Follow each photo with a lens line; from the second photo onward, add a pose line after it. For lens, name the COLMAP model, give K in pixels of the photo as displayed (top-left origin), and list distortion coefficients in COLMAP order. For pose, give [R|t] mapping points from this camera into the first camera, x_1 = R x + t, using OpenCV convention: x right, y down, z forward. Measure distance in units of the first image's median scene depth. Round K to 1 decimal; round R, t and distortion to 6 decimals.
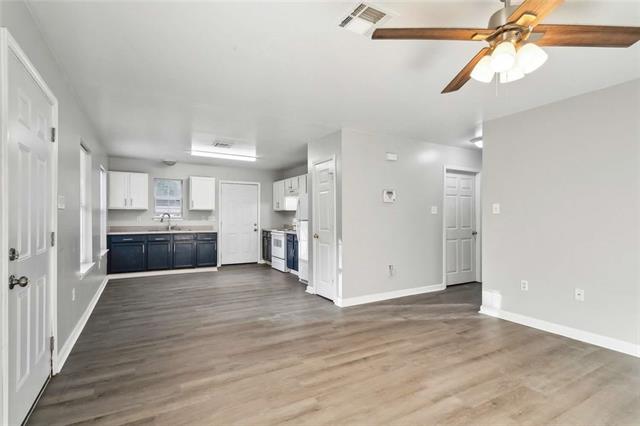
lens RADIAL K [[306.4, 0, 319.0], [0, 306.4, 218.0], [0, 0, 1]] dist [0.002368, 0.000126]
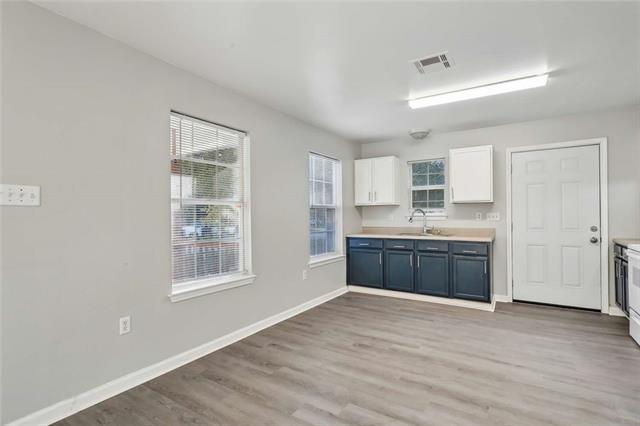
lens RADIAL K [[315.8, 0, 325.5], [0, 315.8, 214.0], [0, 0, 1]] dist [0.000433, -0.000116]
pose [[0.471200, -0.010620, -0.881963, 0.035001], [0.007827, 0.999938, -0.007859, -0.001088], [0.881992, -0.003200, 0.471254, 0.532274]]
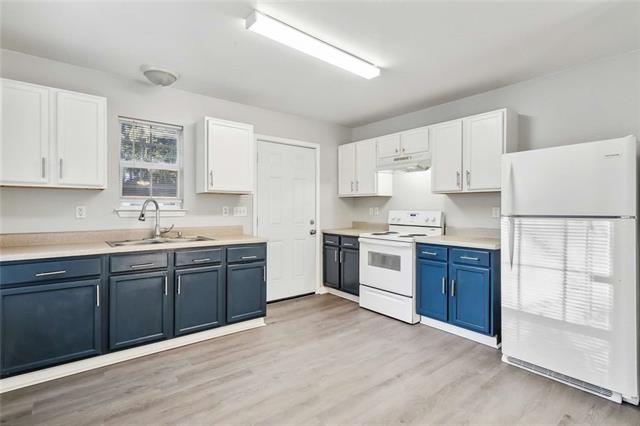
lens RADIAL K [[312.2, 0, 309.1], [0, 312.2, 210.6], [0, 0, 1]] dist [0.000715, -0.000013]
pose [[0.988076, 0.000286, 0.153969, -0.386704], [-0.001114, 0.999985, 0.005293, -0.002433], [-0.153966, -0.005401, 0.988061, 0.601700]]
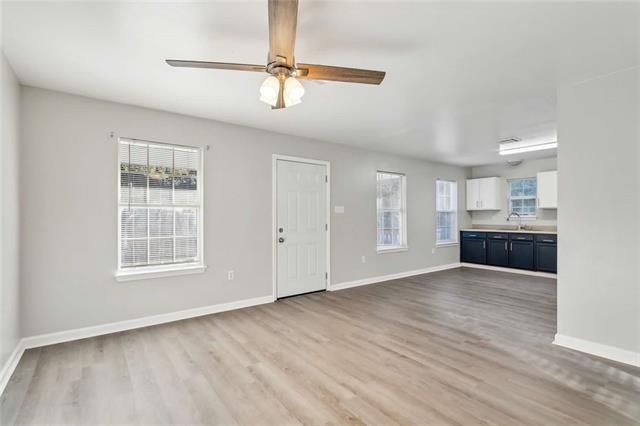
lens RADIAL K [[306.4, 0, 319.0], [0, 306.4, 218.0], [0, 0, 1]] dist [0.002368, 0.000126]
pose [[0.121881, -0.001110, -0.992544, 0.480930], [0.002680, 0.999996, -0.000789, 0.001118], [0.992541, -0.002564, 0.121883, 0.258823]]
